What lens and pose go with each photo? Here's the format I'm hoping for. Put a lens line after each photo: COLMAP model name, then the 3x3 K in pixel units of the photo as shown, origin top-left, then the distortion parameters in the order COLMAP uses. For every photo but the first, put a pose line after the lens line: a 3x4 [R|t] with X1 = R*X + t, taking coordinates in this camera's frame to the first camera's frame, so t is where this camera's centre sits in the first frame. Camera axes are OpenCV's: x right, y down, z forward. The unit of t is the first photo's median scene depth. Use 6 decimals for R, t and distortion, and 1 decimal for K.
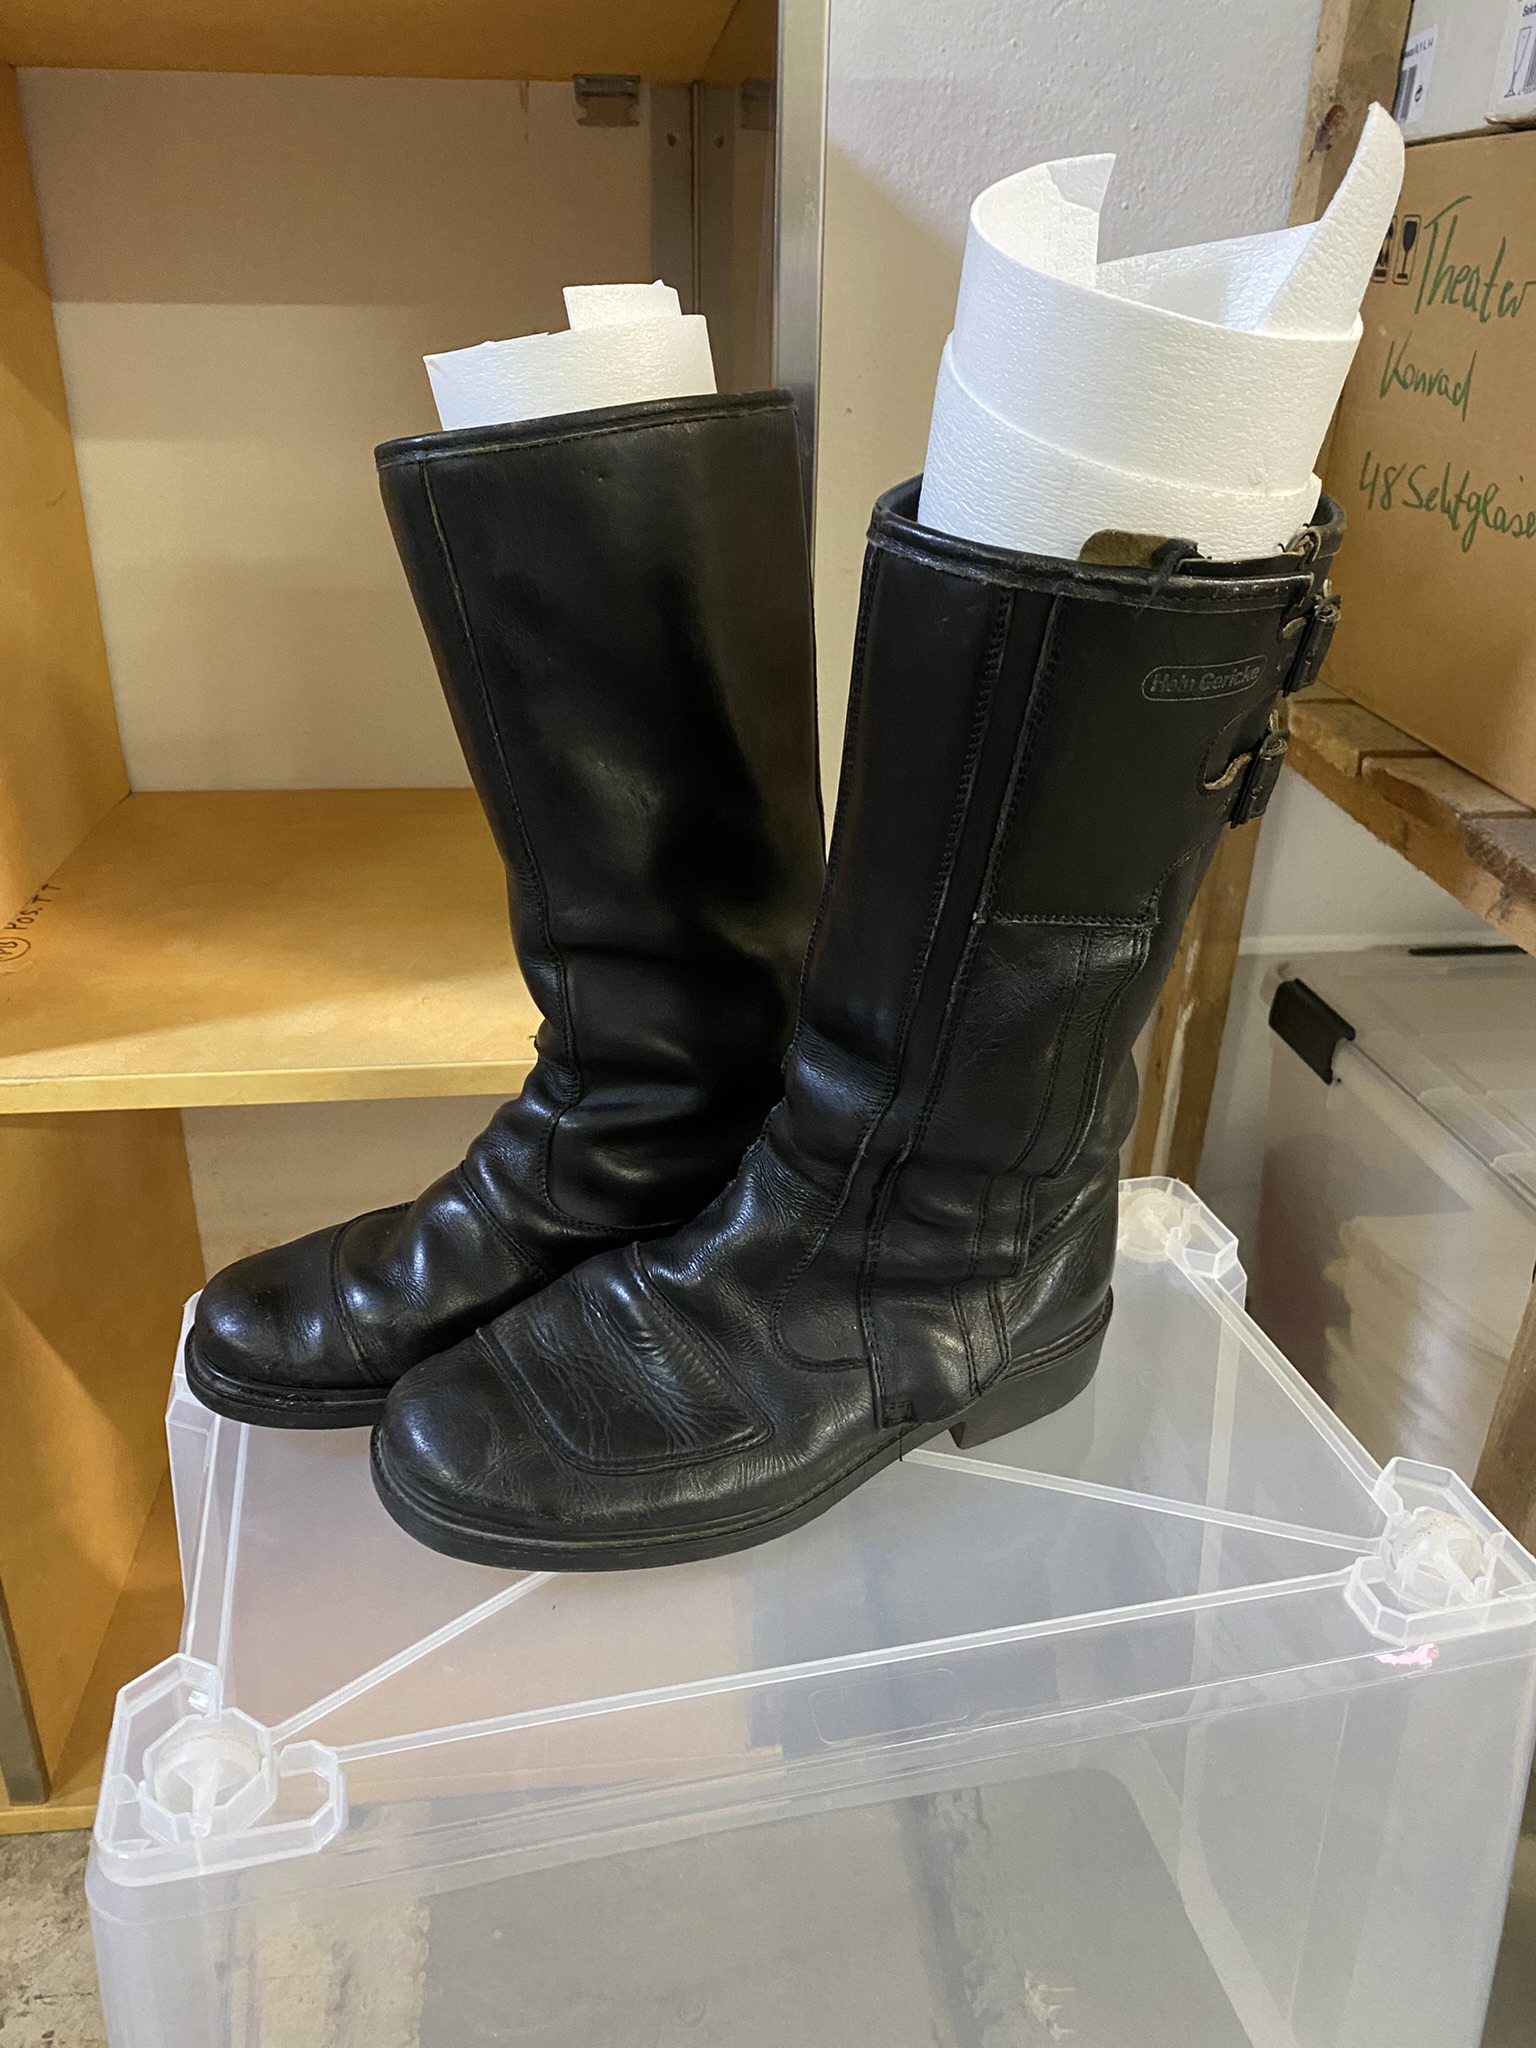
lens RADIAL K [[1552.0, 0, 764.8], [0, 1552.0, 1012.7], [0, 0, 1]] dist [-0.003201, -0.000198]
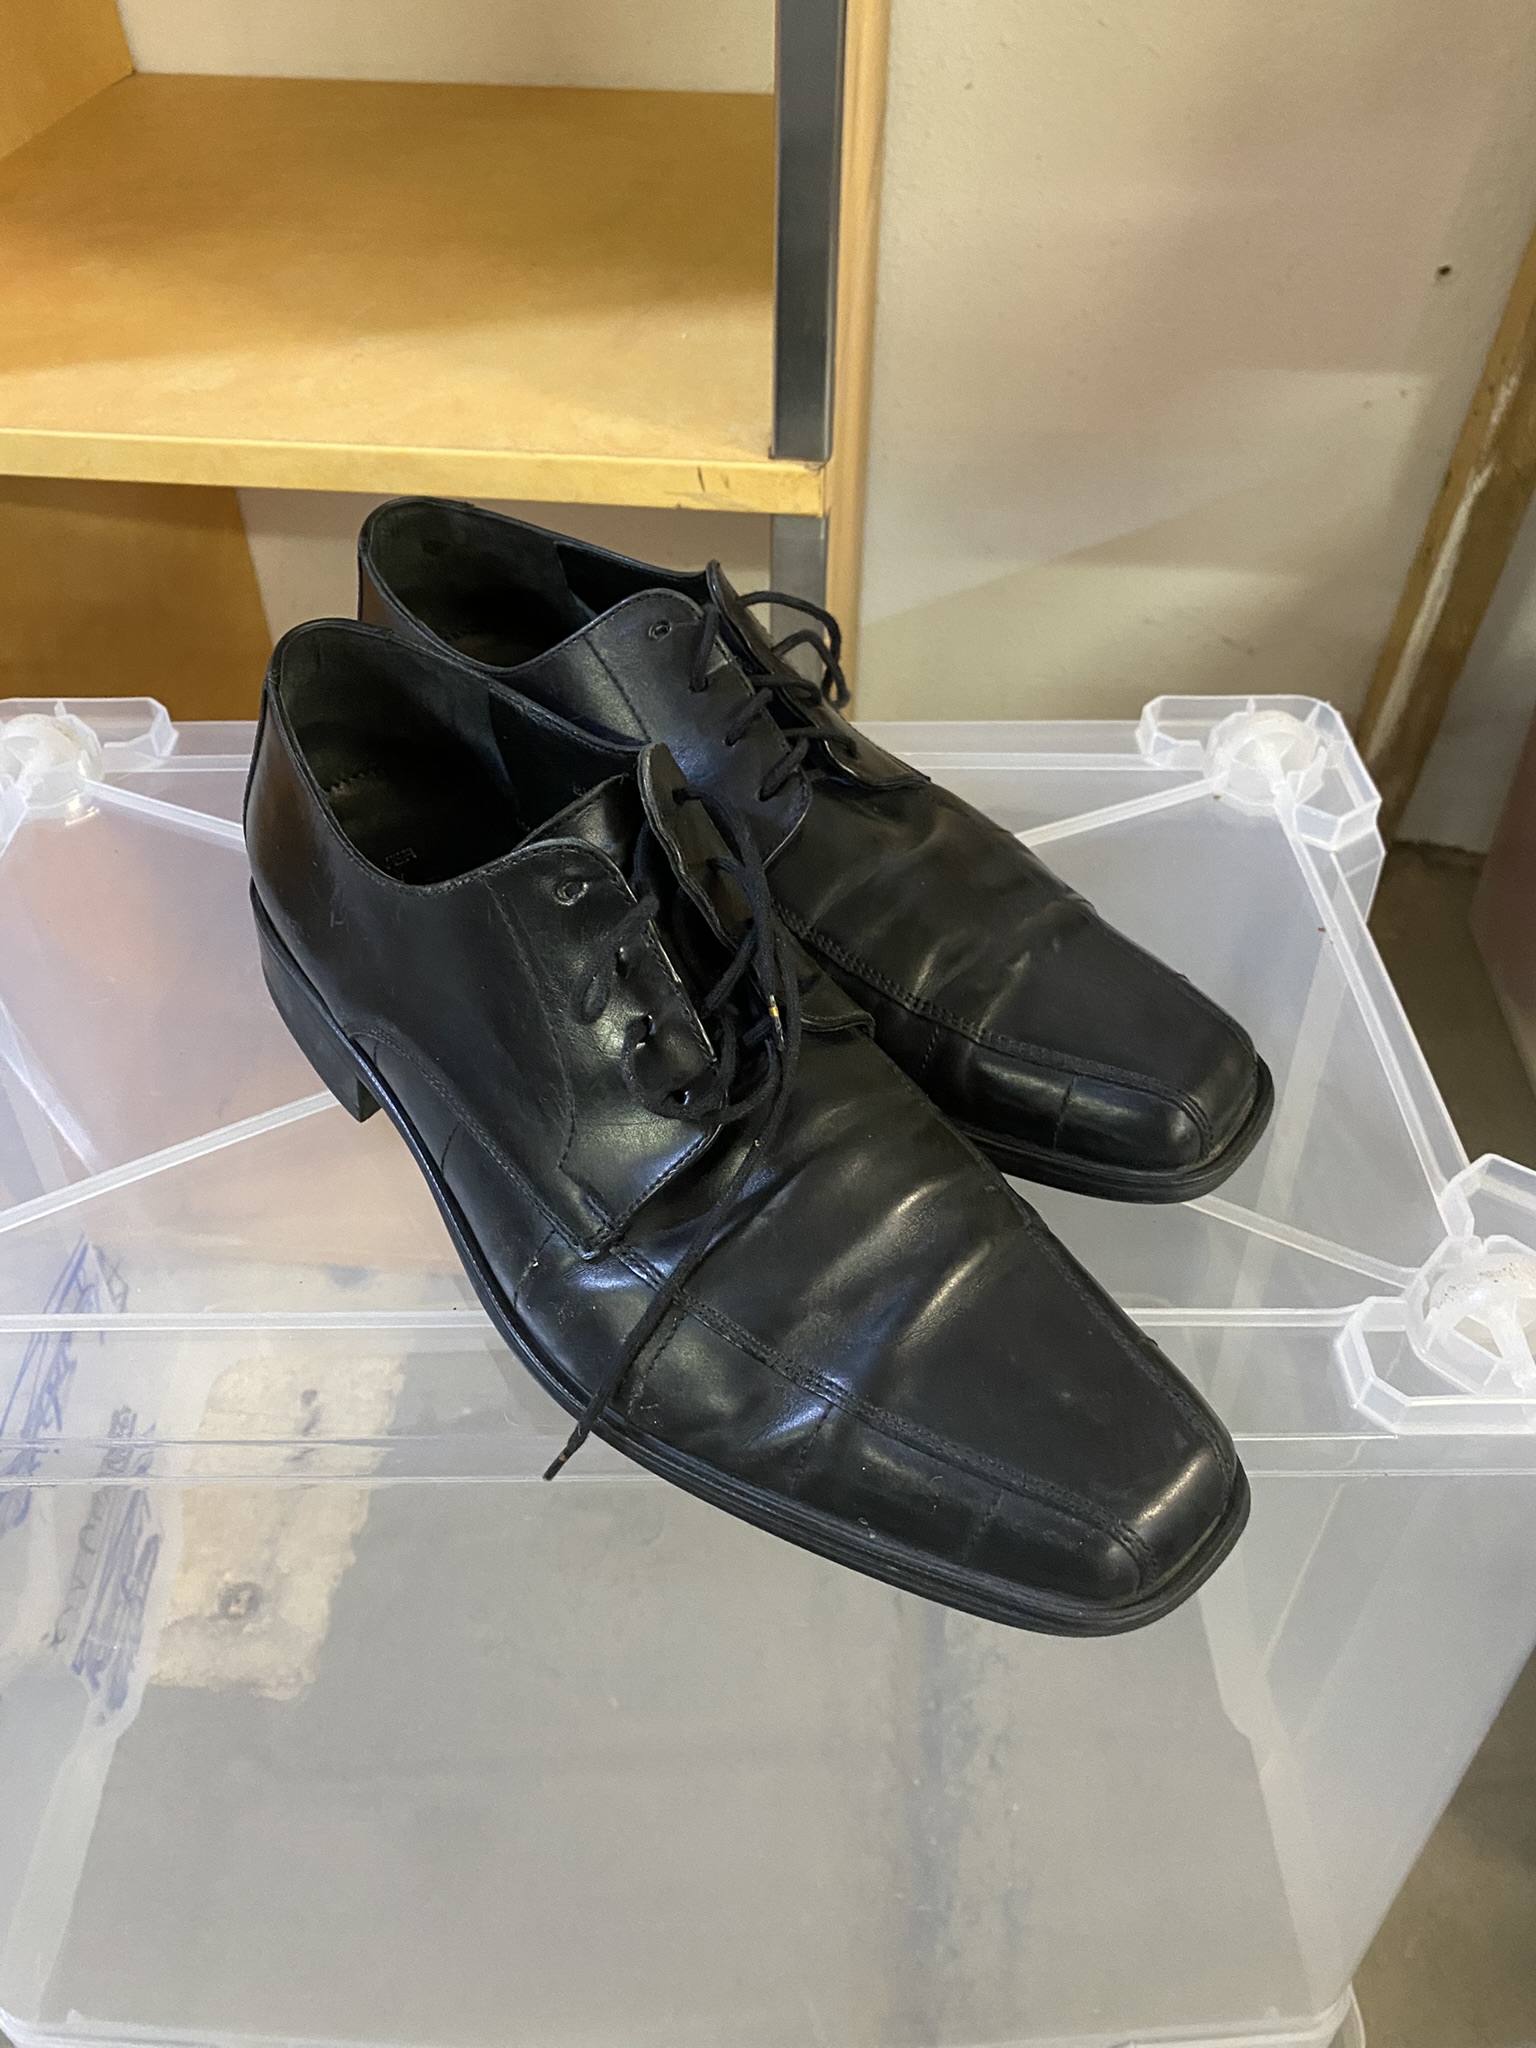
lens RADIAL K [[1555.4, 0, 761.0], [0, 1555.4, 1027.7], [0, 0, 1]] dist [-0.005379, -0.001338]
pose [[0.976915, 0.140873, -0.160597, 0.122587], [-0.077288, 0.933907, 0.349063, 0.016119], [0.199156, -0.328592, 0.923236, 0.207222]]
